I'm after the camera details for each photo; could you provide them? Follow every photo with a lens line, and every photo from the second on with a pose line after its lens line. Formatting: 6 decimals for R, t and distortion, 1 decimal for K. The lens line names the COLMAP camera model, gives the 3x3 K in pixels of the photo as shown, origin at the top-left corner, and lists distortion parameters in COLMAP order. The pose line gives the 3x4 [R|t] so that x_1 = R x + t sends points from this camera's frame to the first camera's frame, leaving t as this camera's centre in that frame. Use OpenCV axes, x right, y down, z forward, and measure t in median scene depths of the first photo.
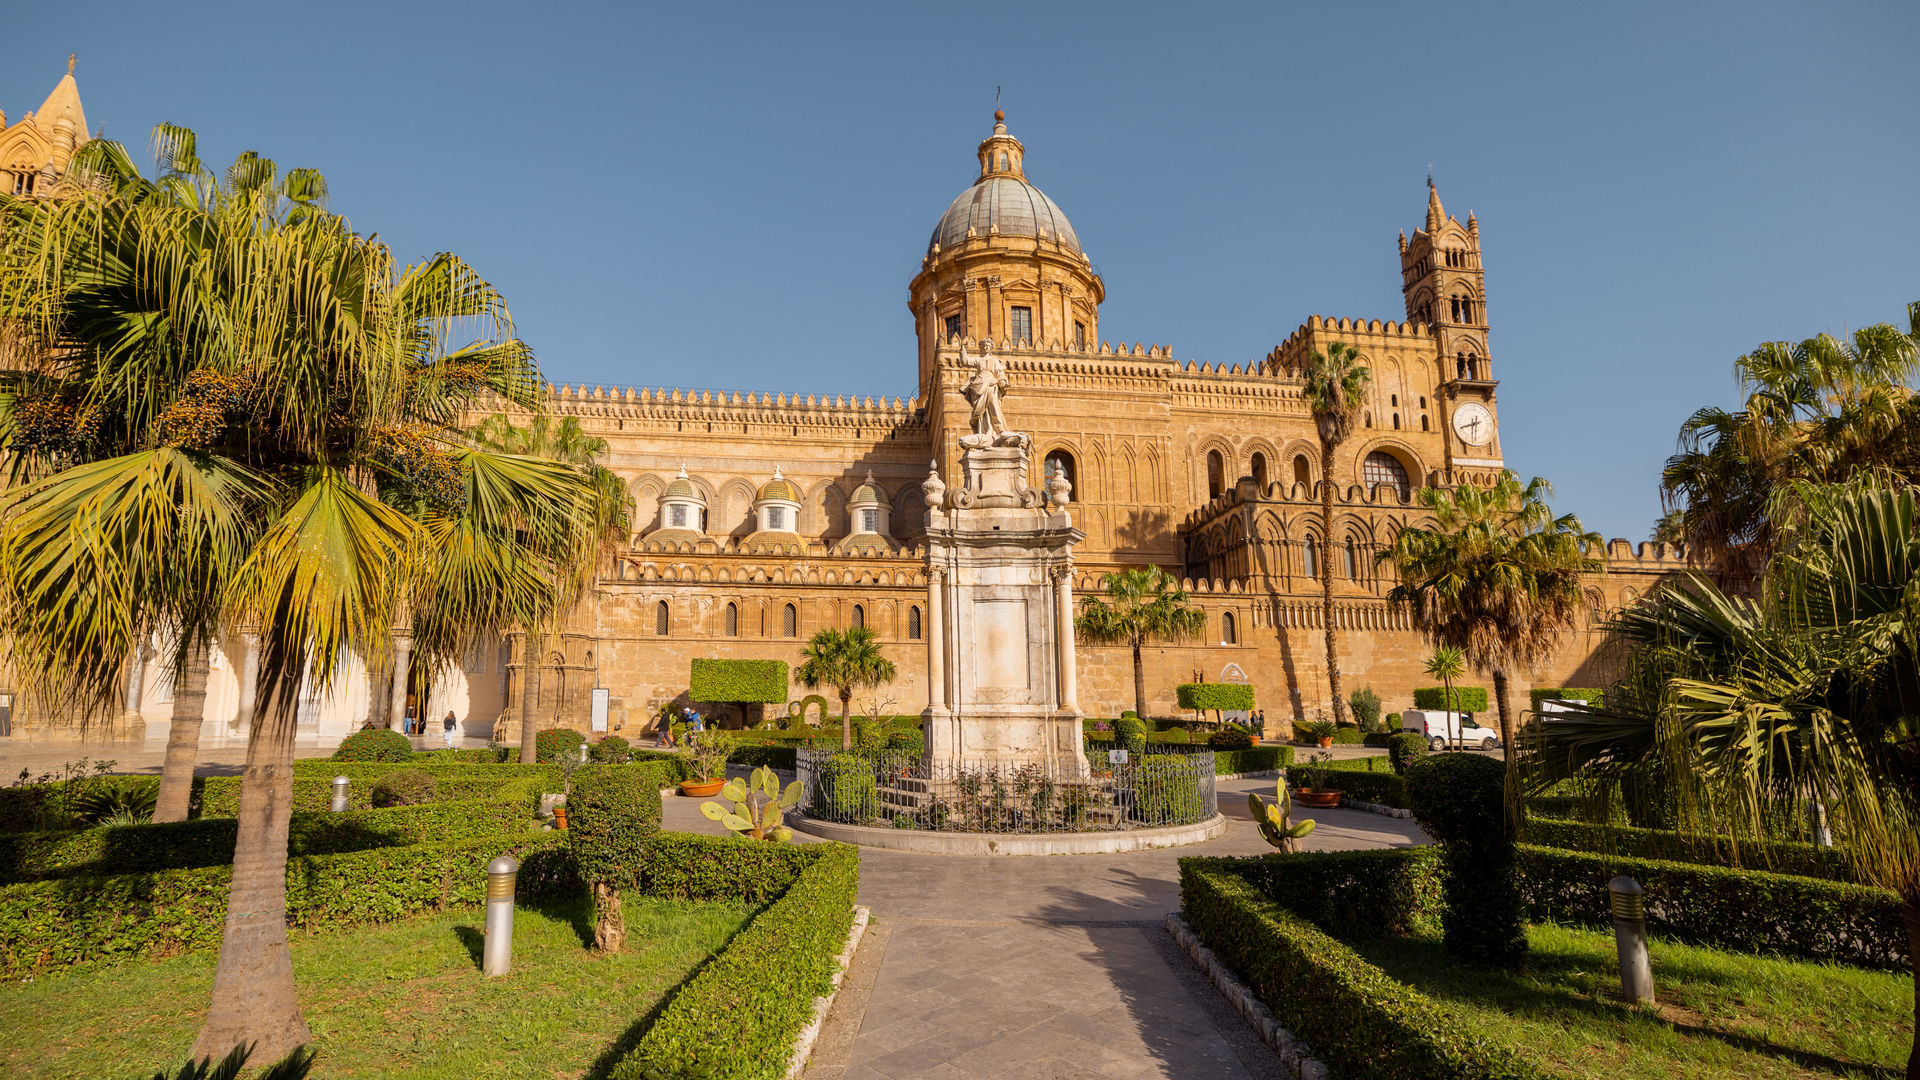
lens RADIAL K [[899.1, 0, 960.0], [0, 899.1, 540.0], [0, 0, 1]] dist [-0.002028, -0.000166]
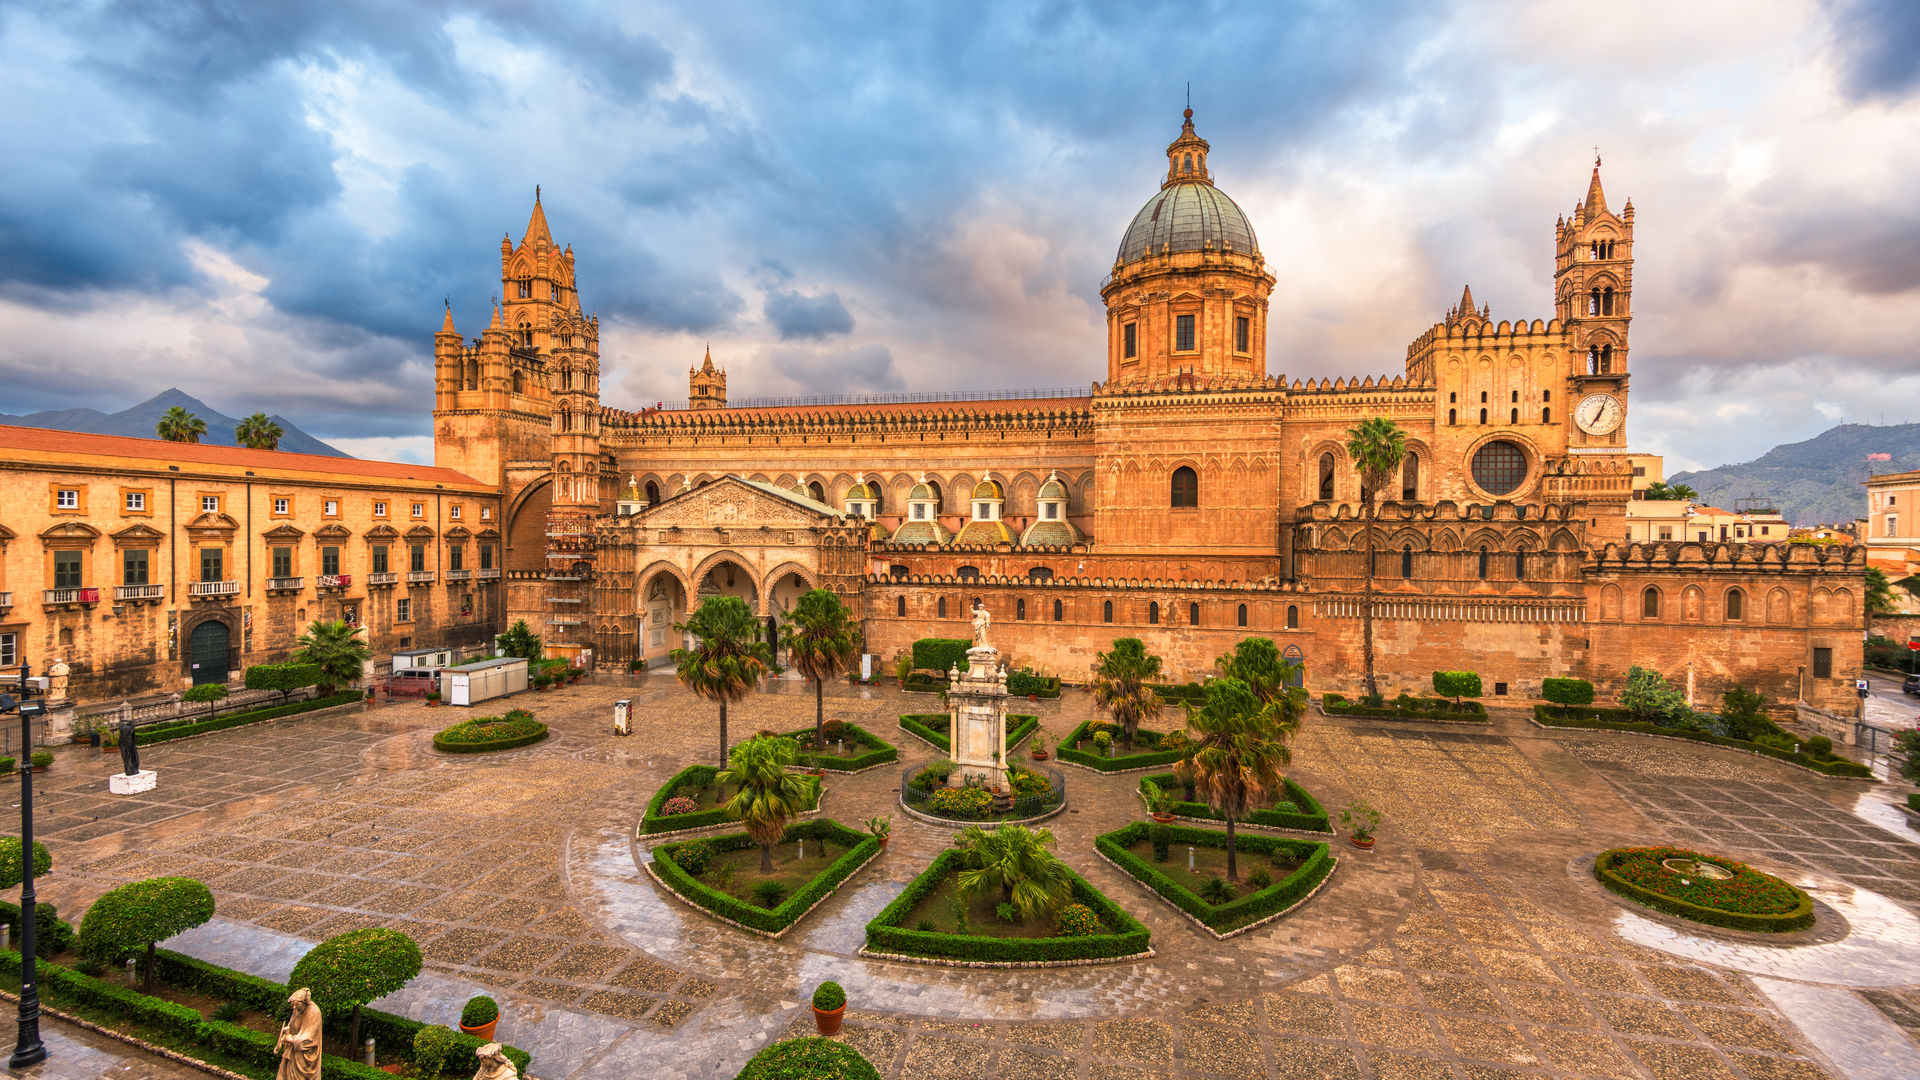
lens RADIAL K [[845.1, 0, 960.0], [0, 845.1, 540.0], [0, 0, 1]] dist [0.015431, -0.000215]
pose [[0.951416, 0.014358, -0.307572, 0.156079], [0.035728, 0.987017, 0.156592, -0.174590], [0.305827, -0.159973, 0.938551, -0.253284]]
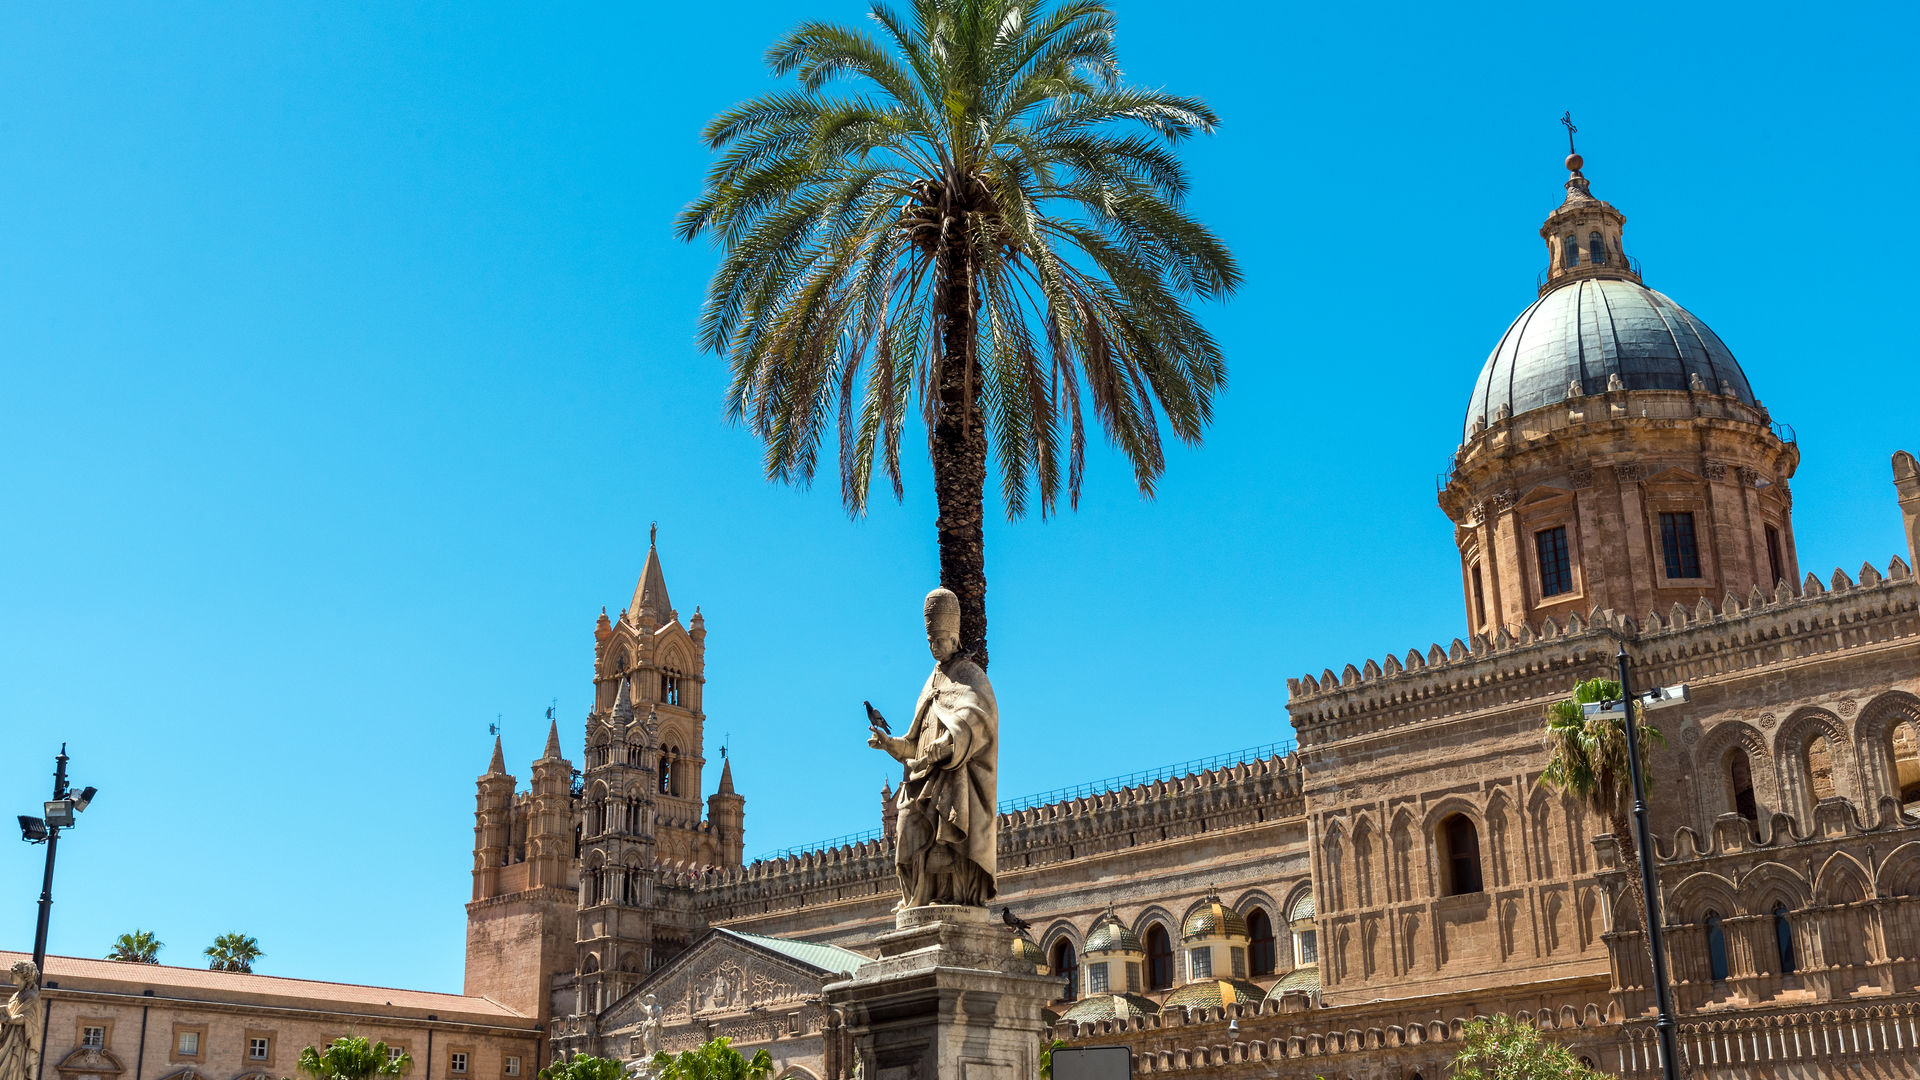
lens RADIAL K [[2080.5, 0, 1073.0], [0, 2080.5, 539.7], [0, 0, 1]] dist [-0.020895, -0.013298]
pose [[0.698240, -0.252107, -0.670002, 0.858163], [0.137627, 0.965751, -0.219964, 0.000926], [0.702509, 0.061378, 0.709023, -0.256547]]
